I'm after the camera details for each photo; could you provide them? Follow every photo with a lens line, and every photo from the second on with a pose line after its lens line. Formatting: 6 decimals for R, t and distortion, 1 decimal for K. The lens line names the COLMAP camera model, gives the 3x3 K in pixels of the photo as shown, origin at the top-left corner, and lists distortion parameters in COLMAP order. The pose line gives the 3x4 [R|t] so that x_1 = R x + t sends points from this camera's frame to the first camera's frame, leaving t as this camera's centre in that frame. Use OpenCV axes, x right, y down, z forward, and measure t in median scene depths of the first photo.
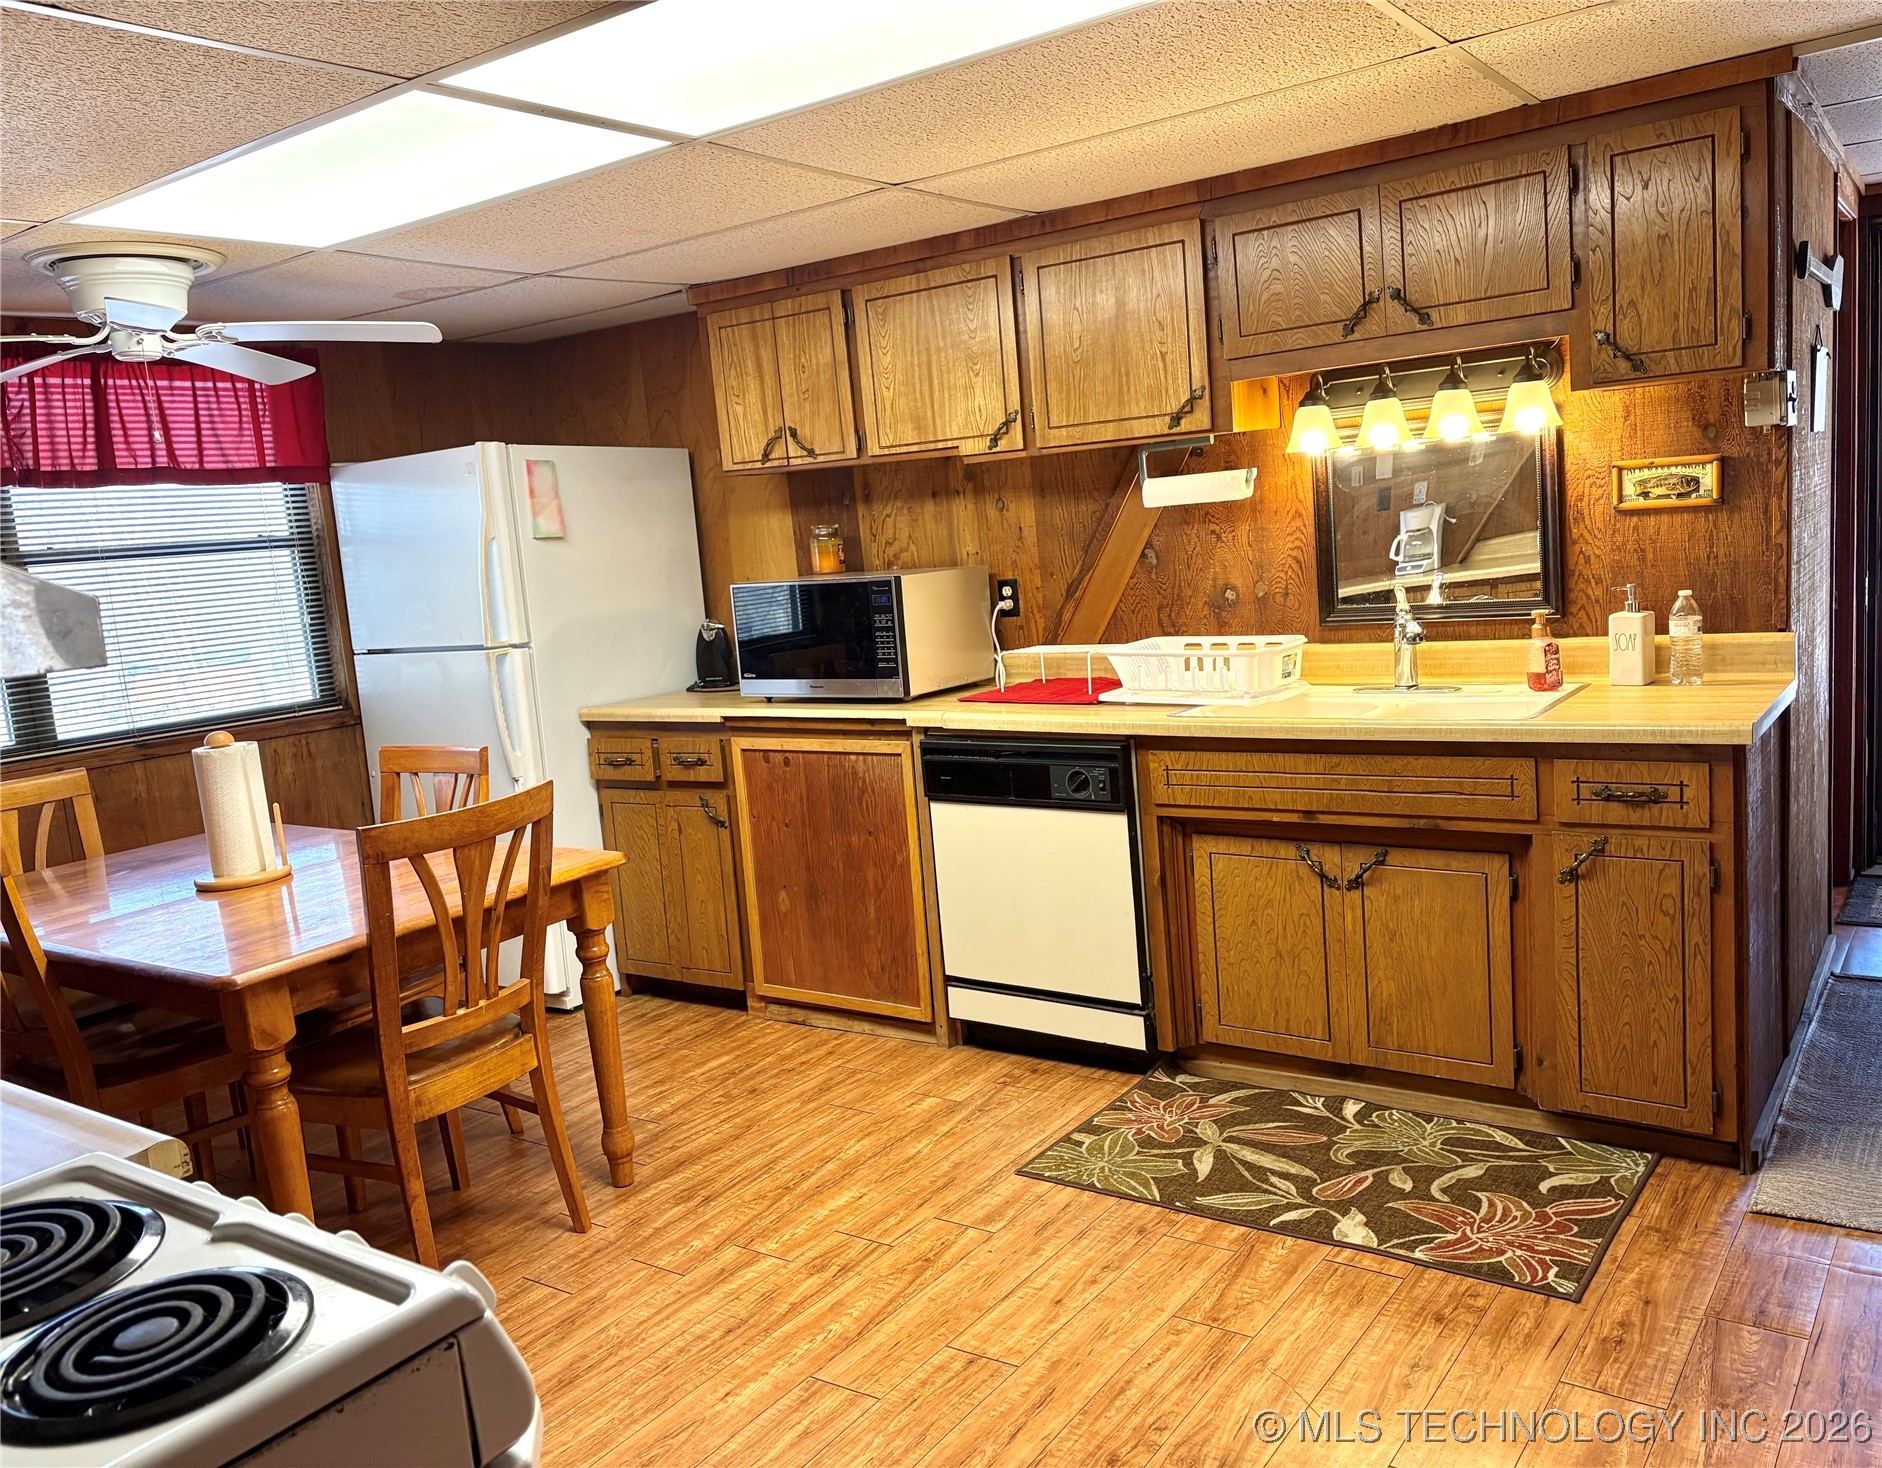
lens RADIAL K [[1459.4, 0, 994.6], [0, 1459.4, 737.0], [0, 0, 1]] dist [0.085471, -0.003417]
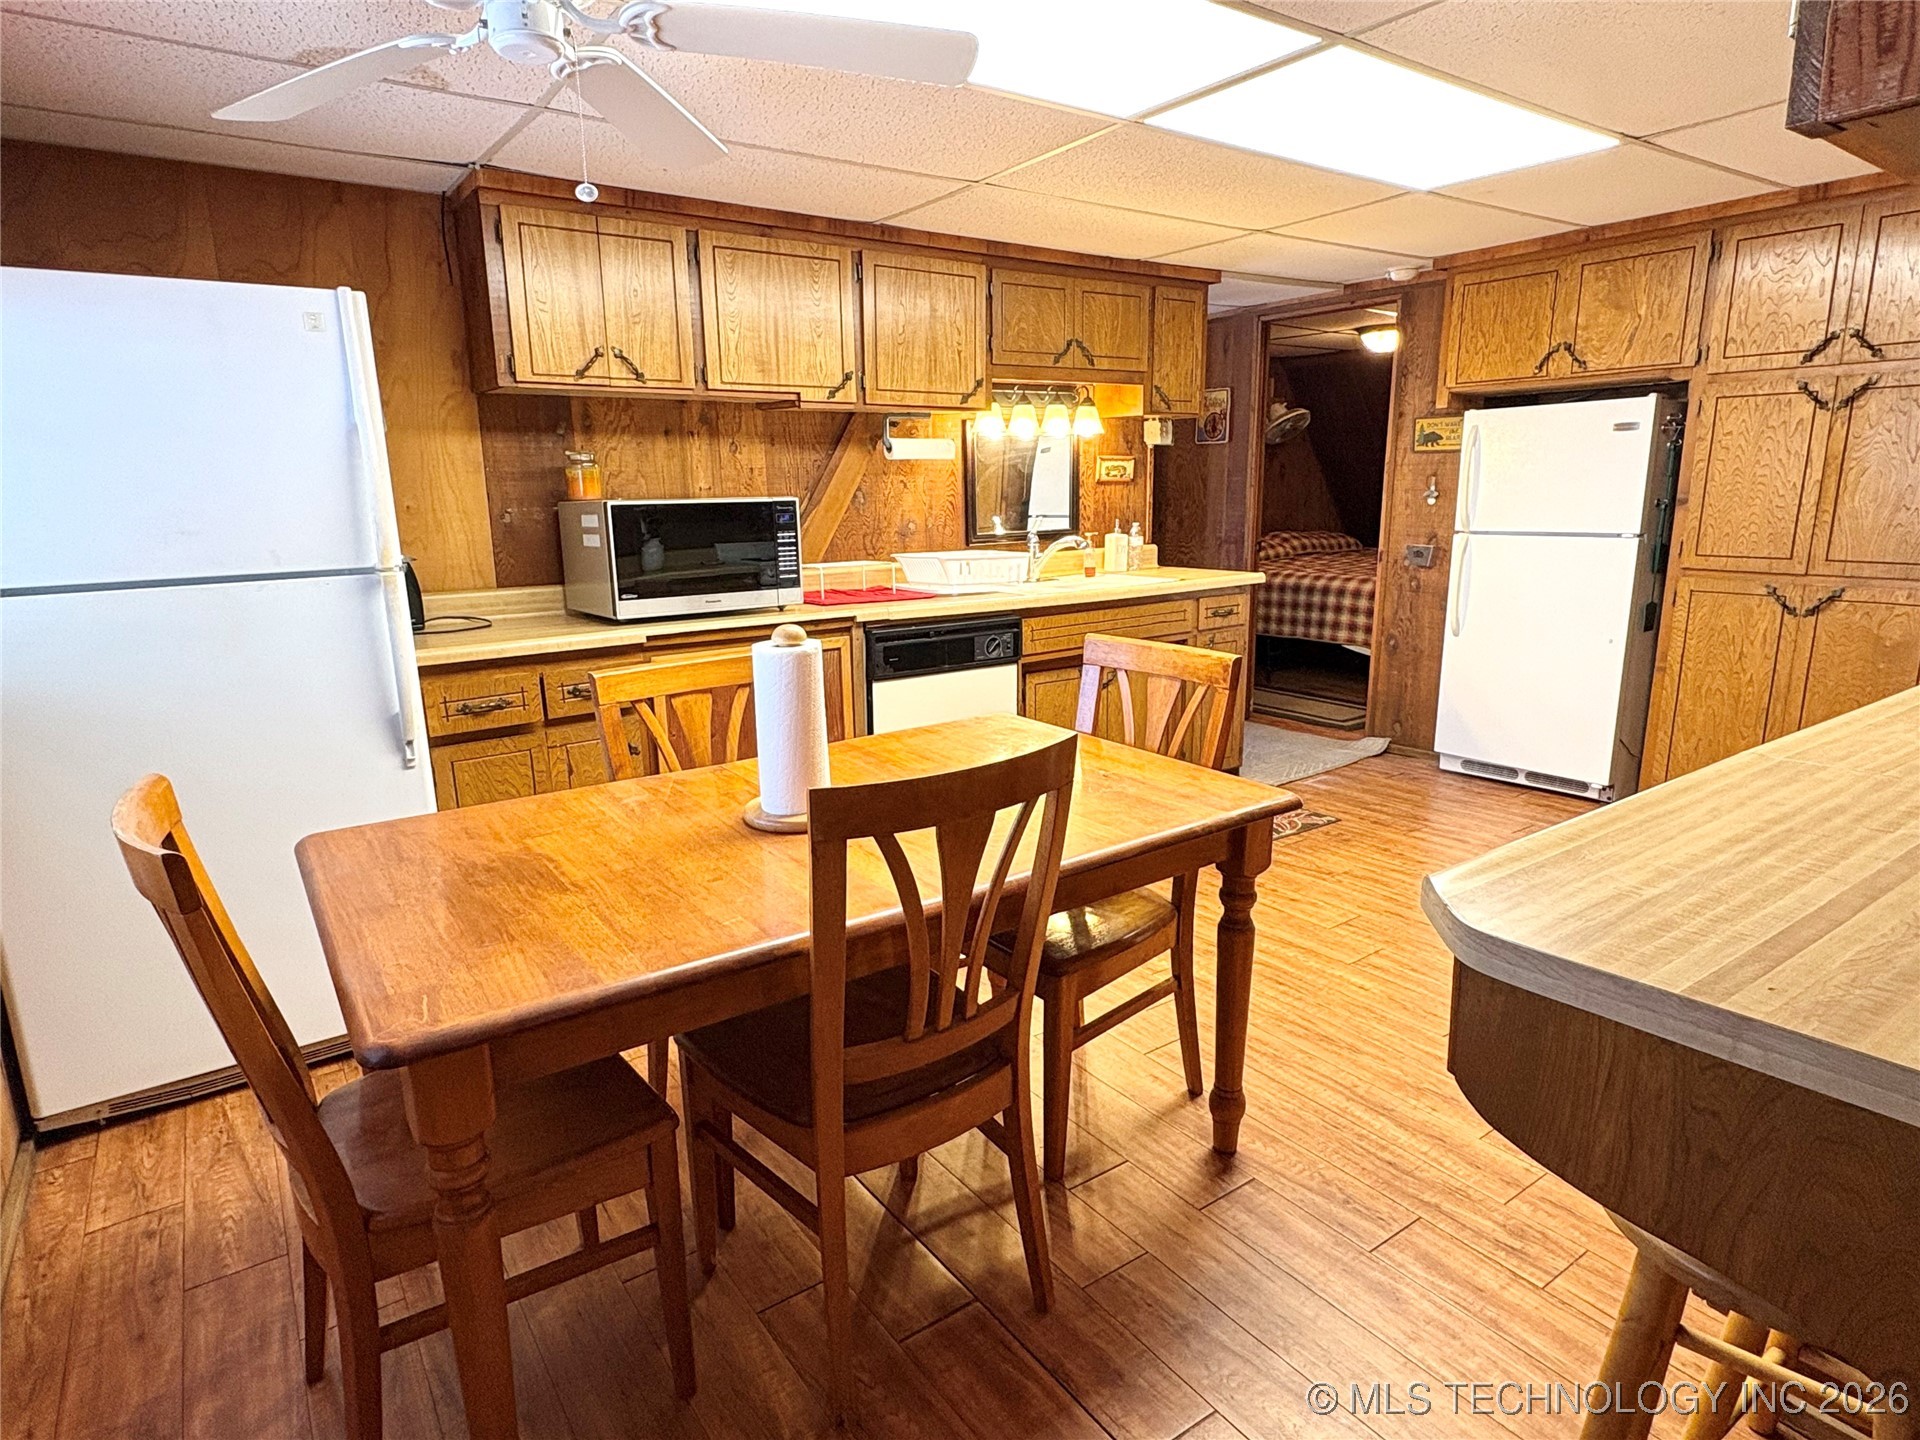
lens RADIAL K [[1089.7, 0, 960.0], [0, 1089.7, 720.0], [0, 0, 1]] dist [-0.001042, -0.000493]
pose [[0.349820, -0.125343, 0.928394, -0.846042], [0.131008, 0.987816, 0.084001, 0.007902], [-0.927611, 0.092242, 0.361979, 0.587214]]
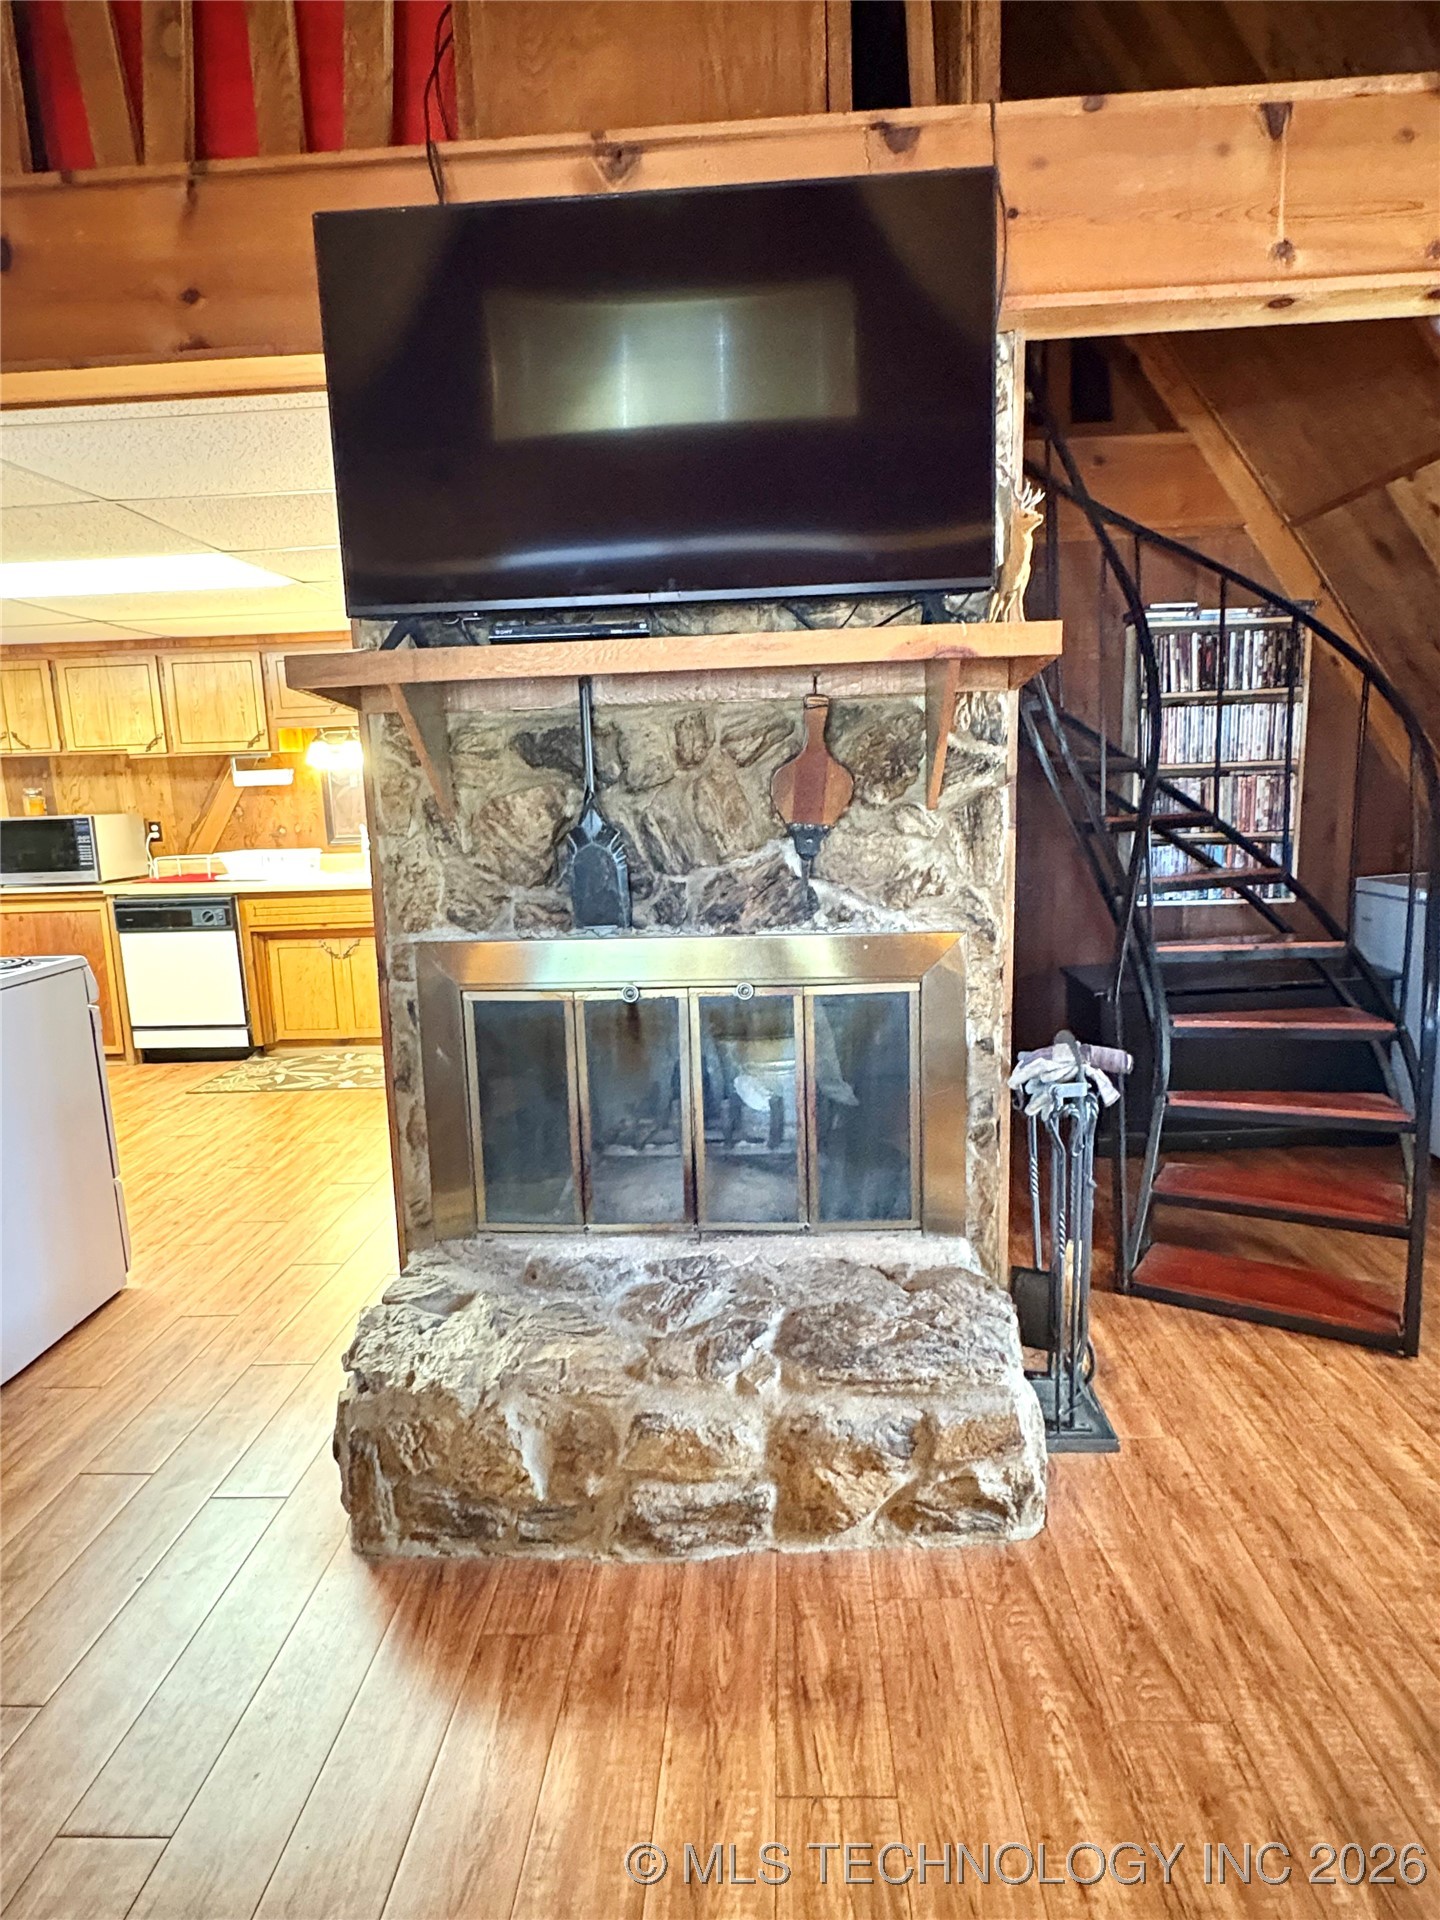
lens RADIAL K [[1062.5, 0, 720.0], [0, 1062.5, 960.0], [0, 0, 1]] dist [0.000820, -0.000288]
pose [[0.853161, -0.036507, 0.520369, -0.096346], [0.043757, 0.999041, -0.001652, 0.112635], [-0.519810, 0.024179, 0.853940, -0.580883]]
